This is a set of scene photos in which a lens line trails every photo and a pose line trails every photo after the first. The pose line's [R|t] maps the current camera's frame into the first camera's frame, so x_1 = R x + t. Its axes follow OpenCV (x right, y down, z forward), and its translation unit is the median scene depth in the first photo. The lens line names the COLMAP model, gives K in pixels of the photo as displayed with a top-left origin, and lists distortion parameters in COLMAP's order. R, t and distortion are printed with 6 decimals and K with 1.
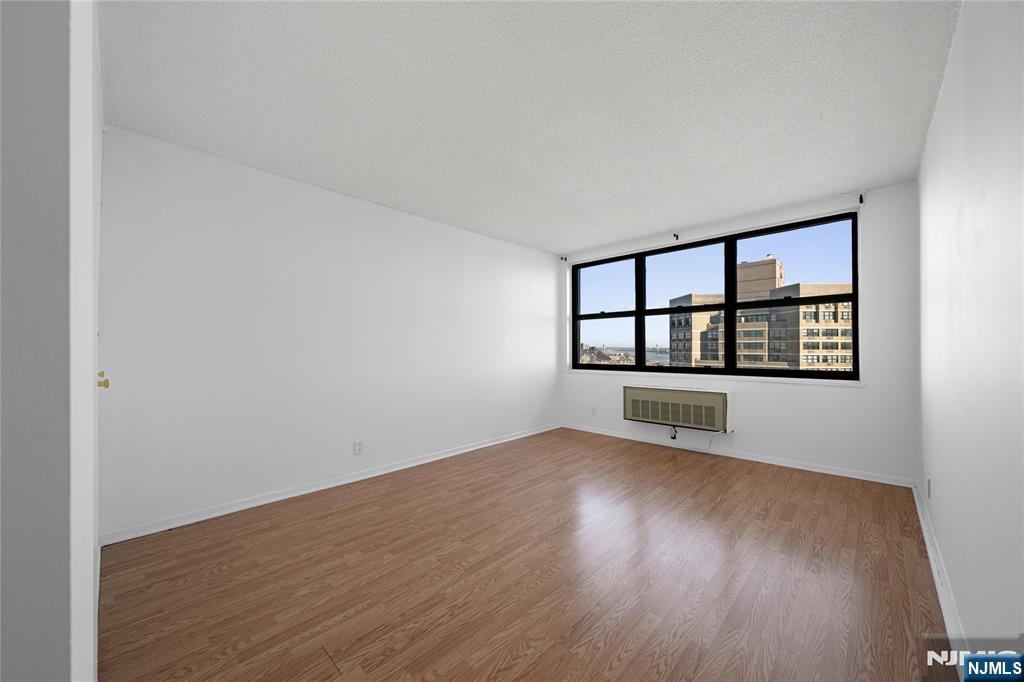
lens RADIAL K [[371.7, 0, 513.4], [0, 371.7, 339.7], [0, 0, 1]] dist [0.003347, 0.000210]
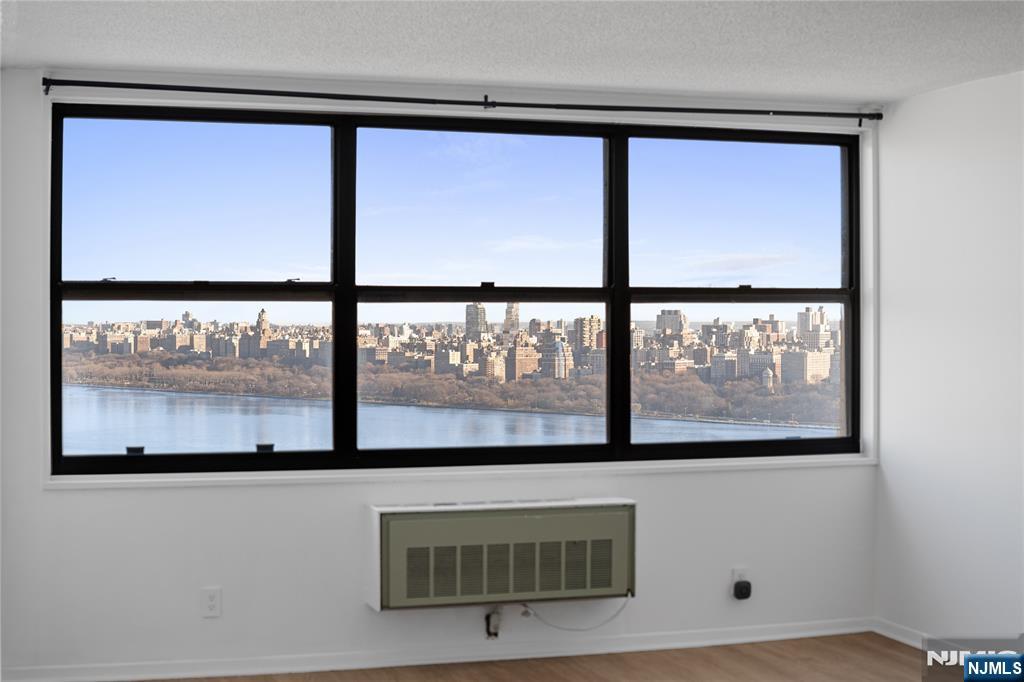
lens RADIAL K [[1566.8, 0, 513.5], [0, 1566.8, 338.3], [0, 0, 1]] dist [-0.060807, 0.000000]
pose [[0.478470, -0.011939, 0.878023, -1.065290], [-0.019221, 0.999526, 0.024066, -0.084247], [-0.877894, -0.028391, 0.478013, 0.280908]]
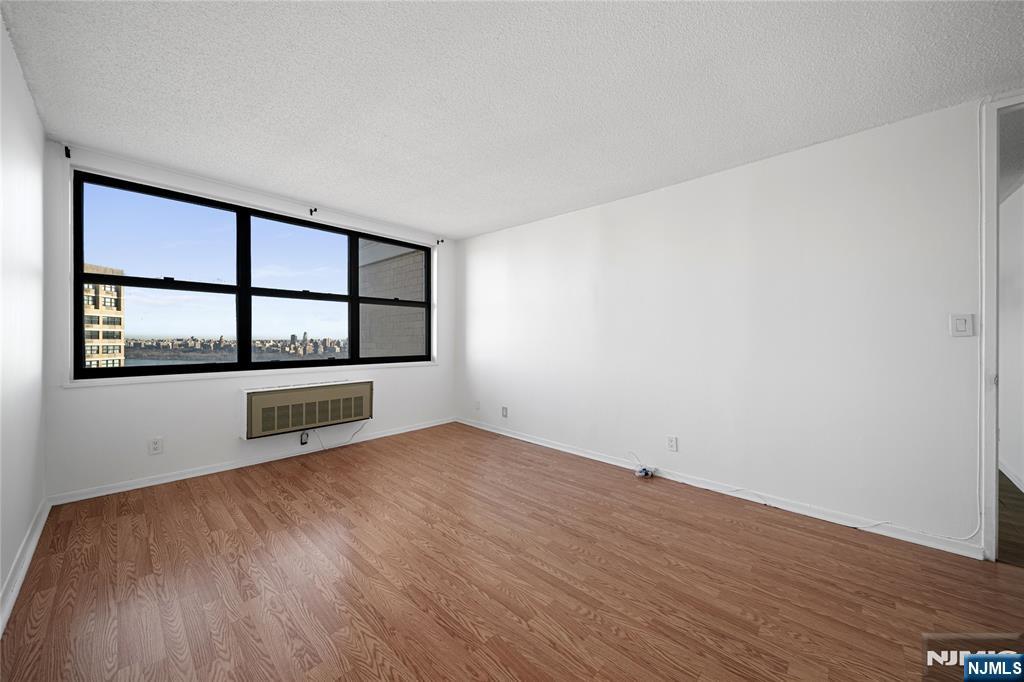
lens RADIAL K [[367.0, 0, 506.1], [0, 367.0, 337.3], [0, 0, 1]] dist [0.001902, -0.000701]
pose [[-0.000841, 0.004657, 0.999989, -0.489087], [-0.025982, 0.999651, -0.004677, 0.012968], [-0.999662, -0.025985, -0.000720, 0.627670]]
